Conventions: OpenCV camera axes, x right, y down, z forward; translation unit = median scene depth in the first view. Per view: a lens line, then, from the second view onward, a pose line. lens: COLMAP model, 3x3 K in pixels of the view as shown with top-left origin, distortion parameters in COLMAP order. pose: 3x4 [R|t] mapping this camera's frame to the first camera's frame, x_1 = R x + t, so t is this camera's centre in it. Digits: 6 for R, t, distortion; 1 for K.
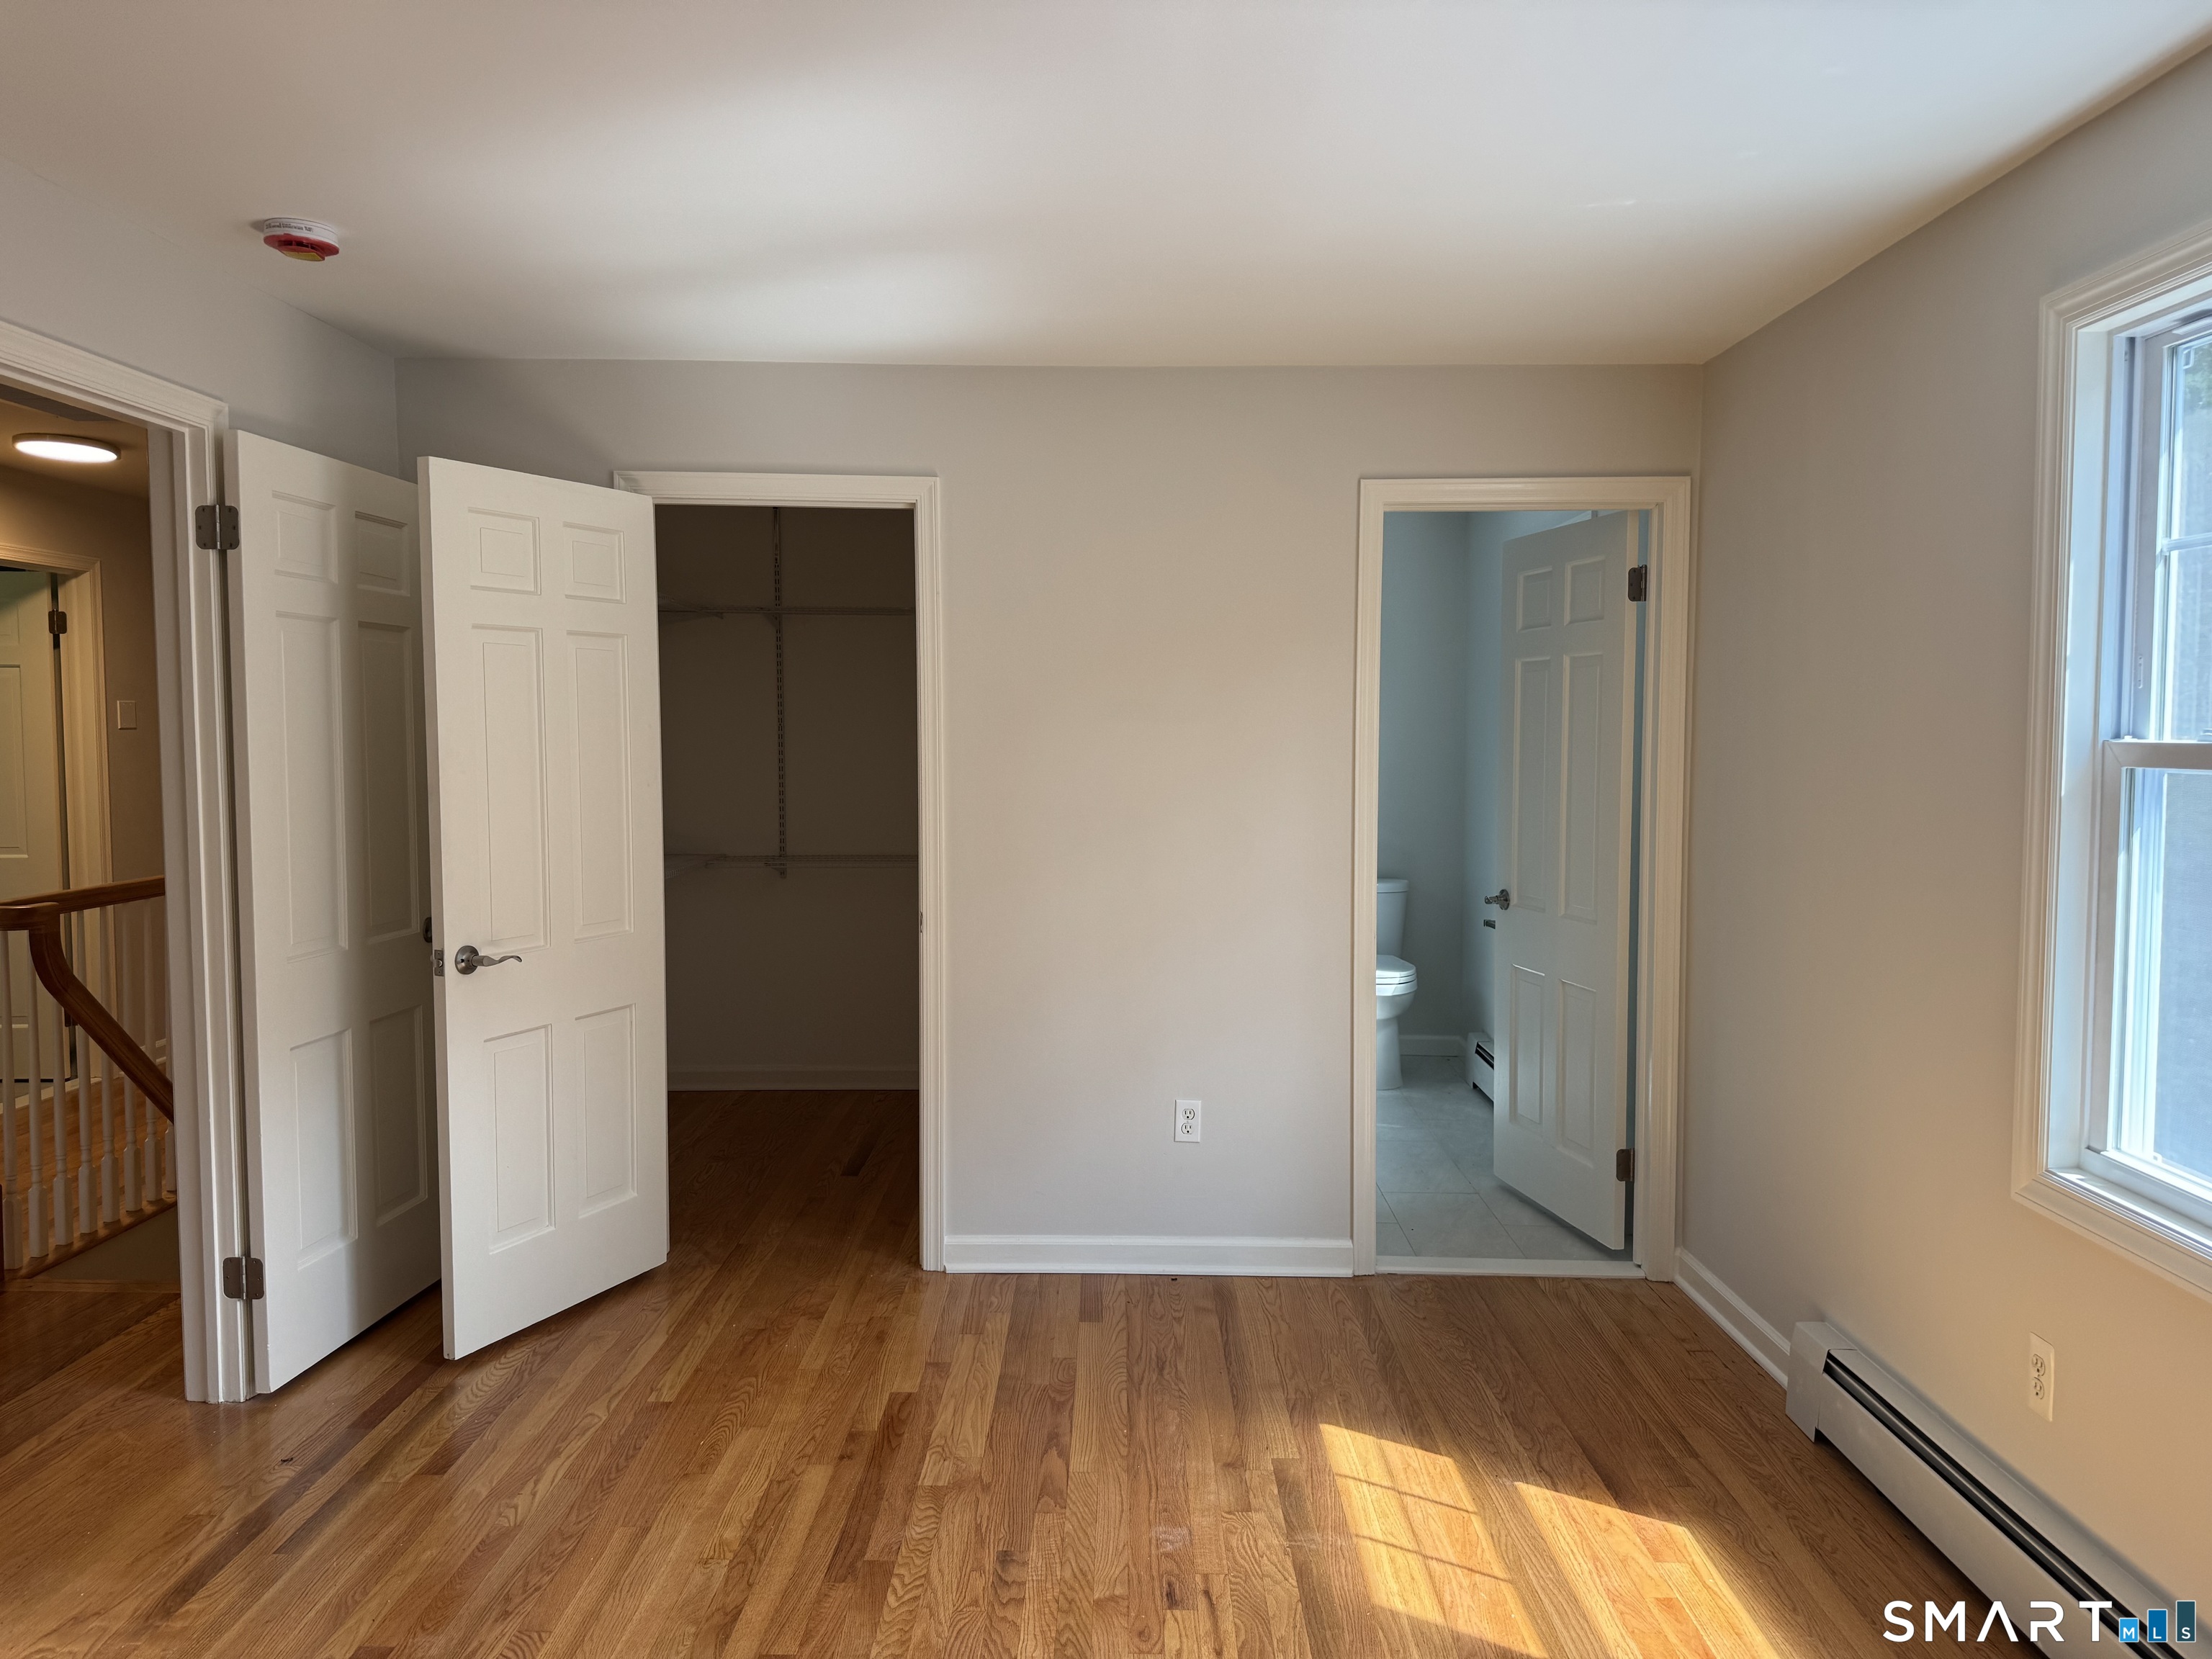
lens RADIAL K [[1564.4, 0, 1110.9], [0, 1564.4, 831.3], [0, 0, 1]] dist [0.046869, -0.078047]
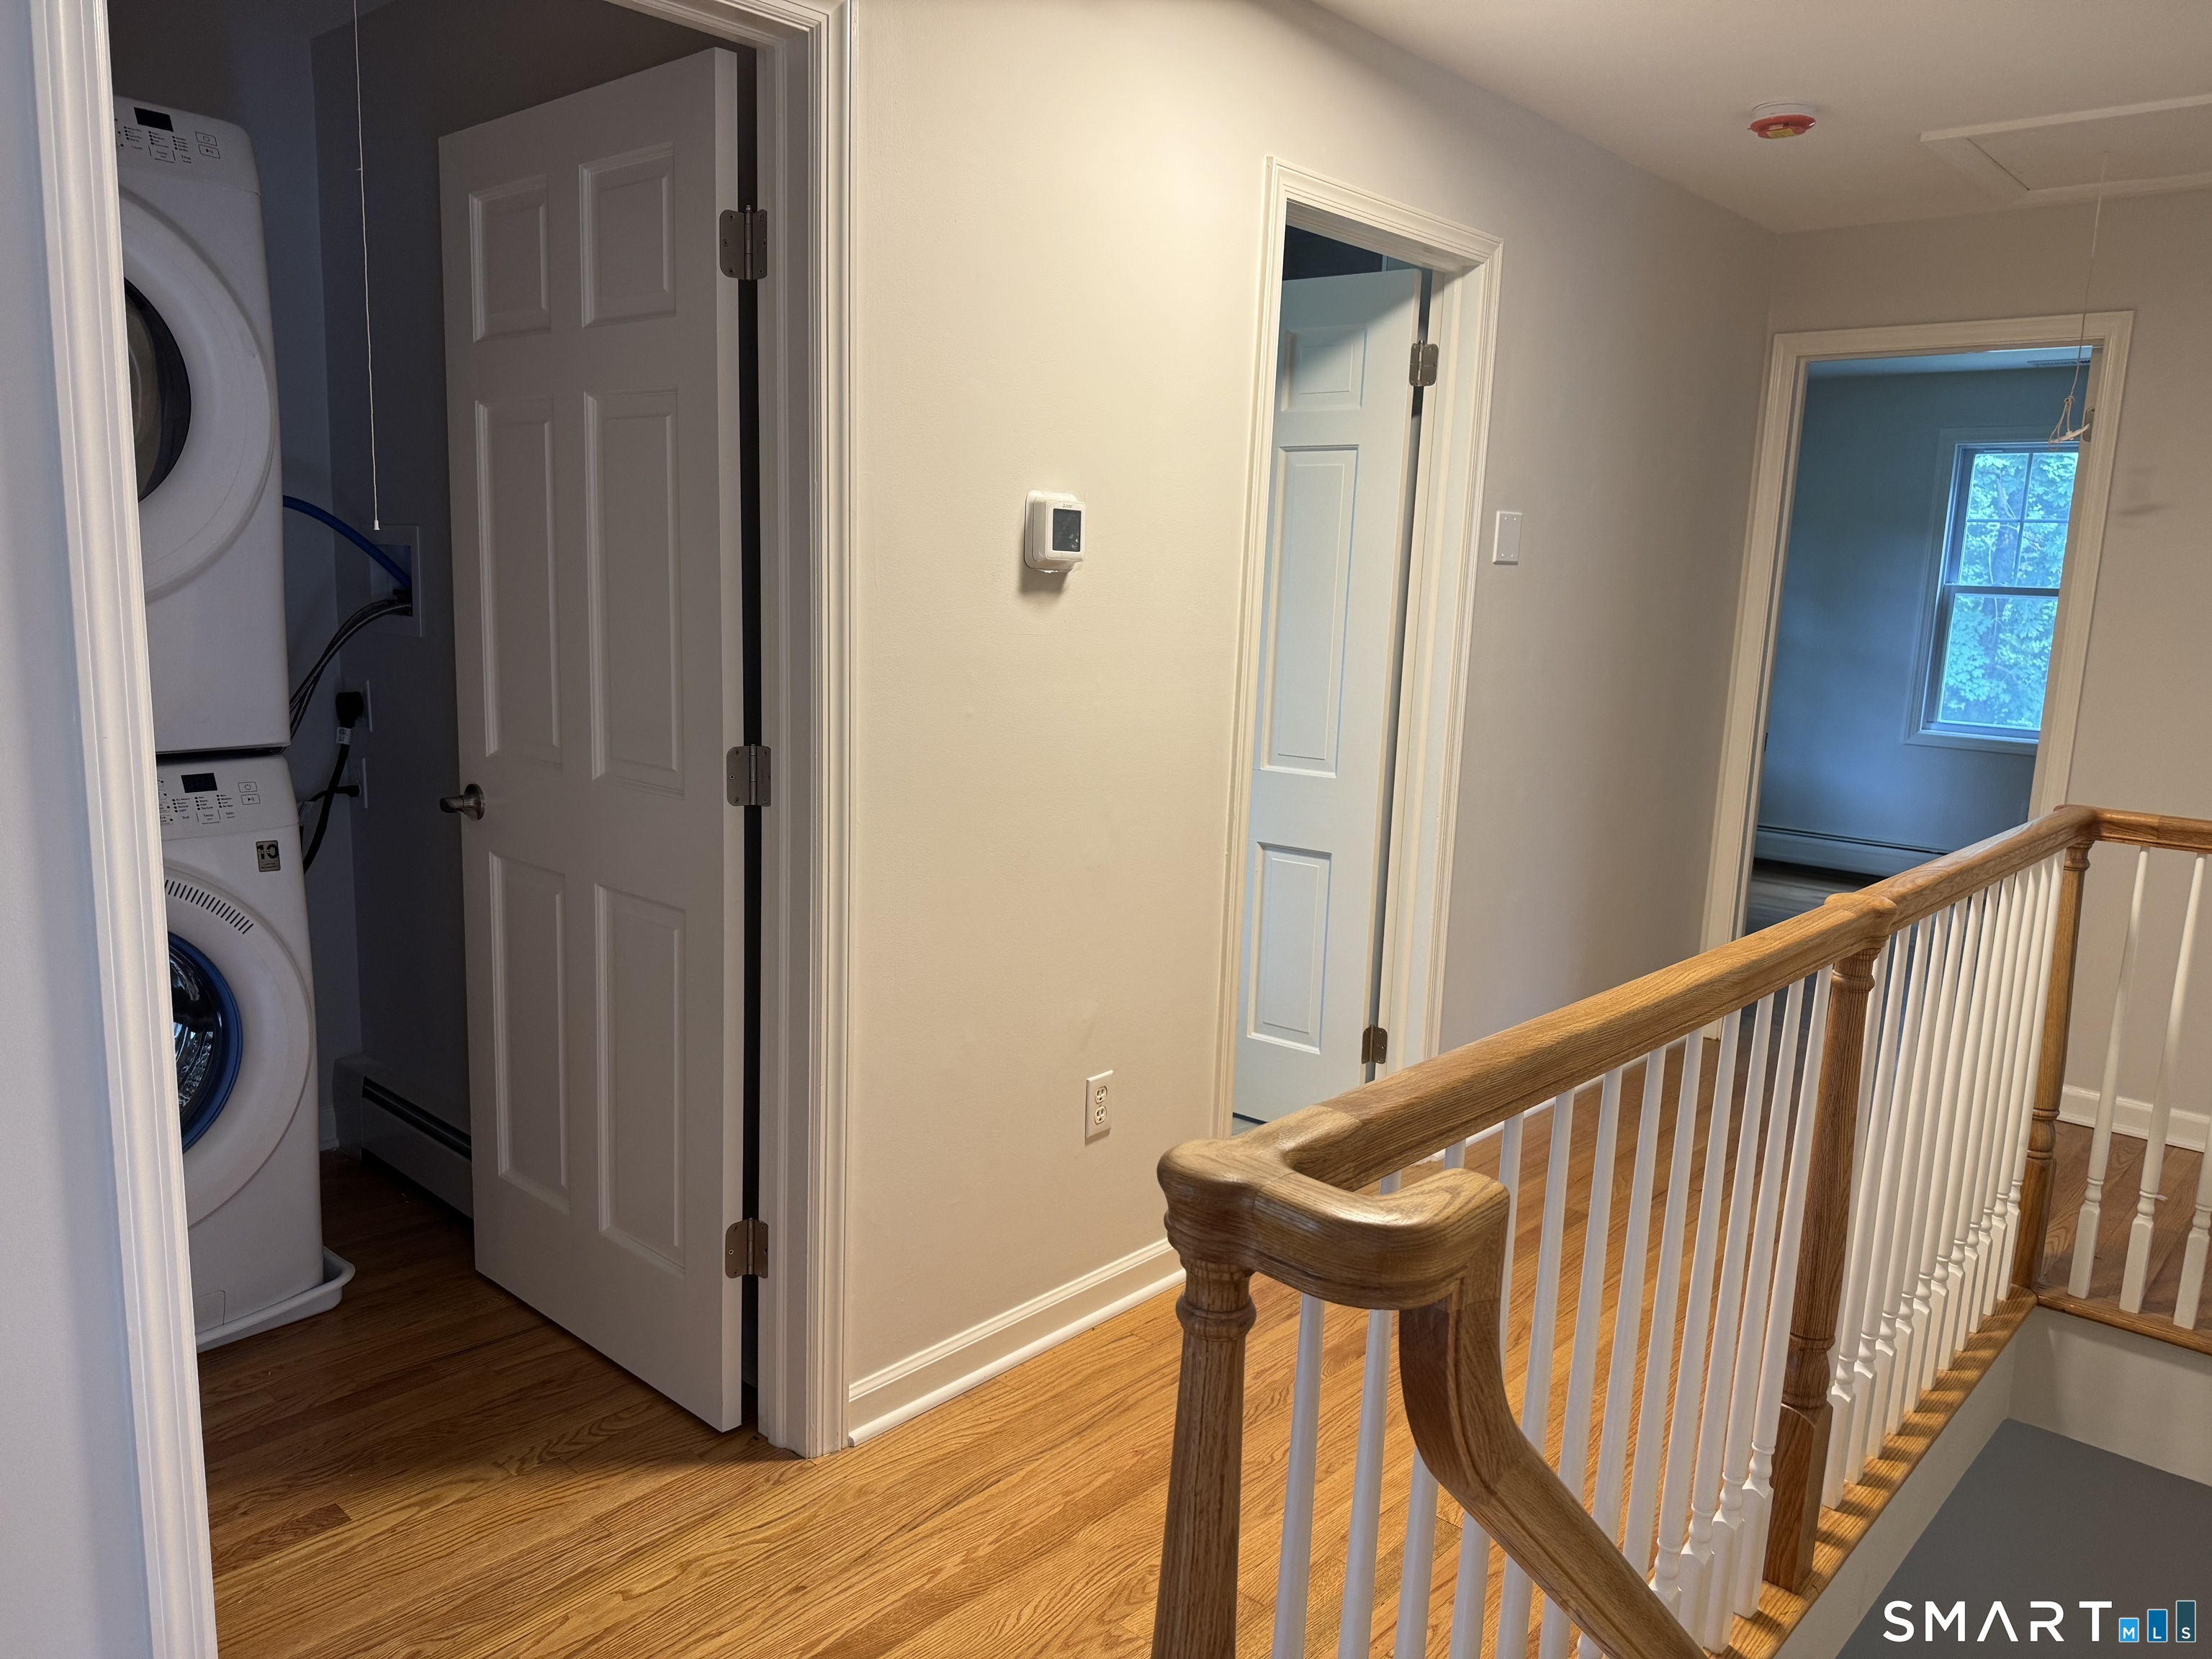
lens RADIAL K [[1564.4, 0, 1105.6], [0, 1564.4, 833.9], [0, 0, 1]] dist [0.046869, -0.078047]
pose [[0.742521, 0.138215, -0.655408, -0.365503], [-0.073050, 0.989352, 0.125879, -0.029827], [0.665827, -0.045590, 0.744712, 0.501952]]
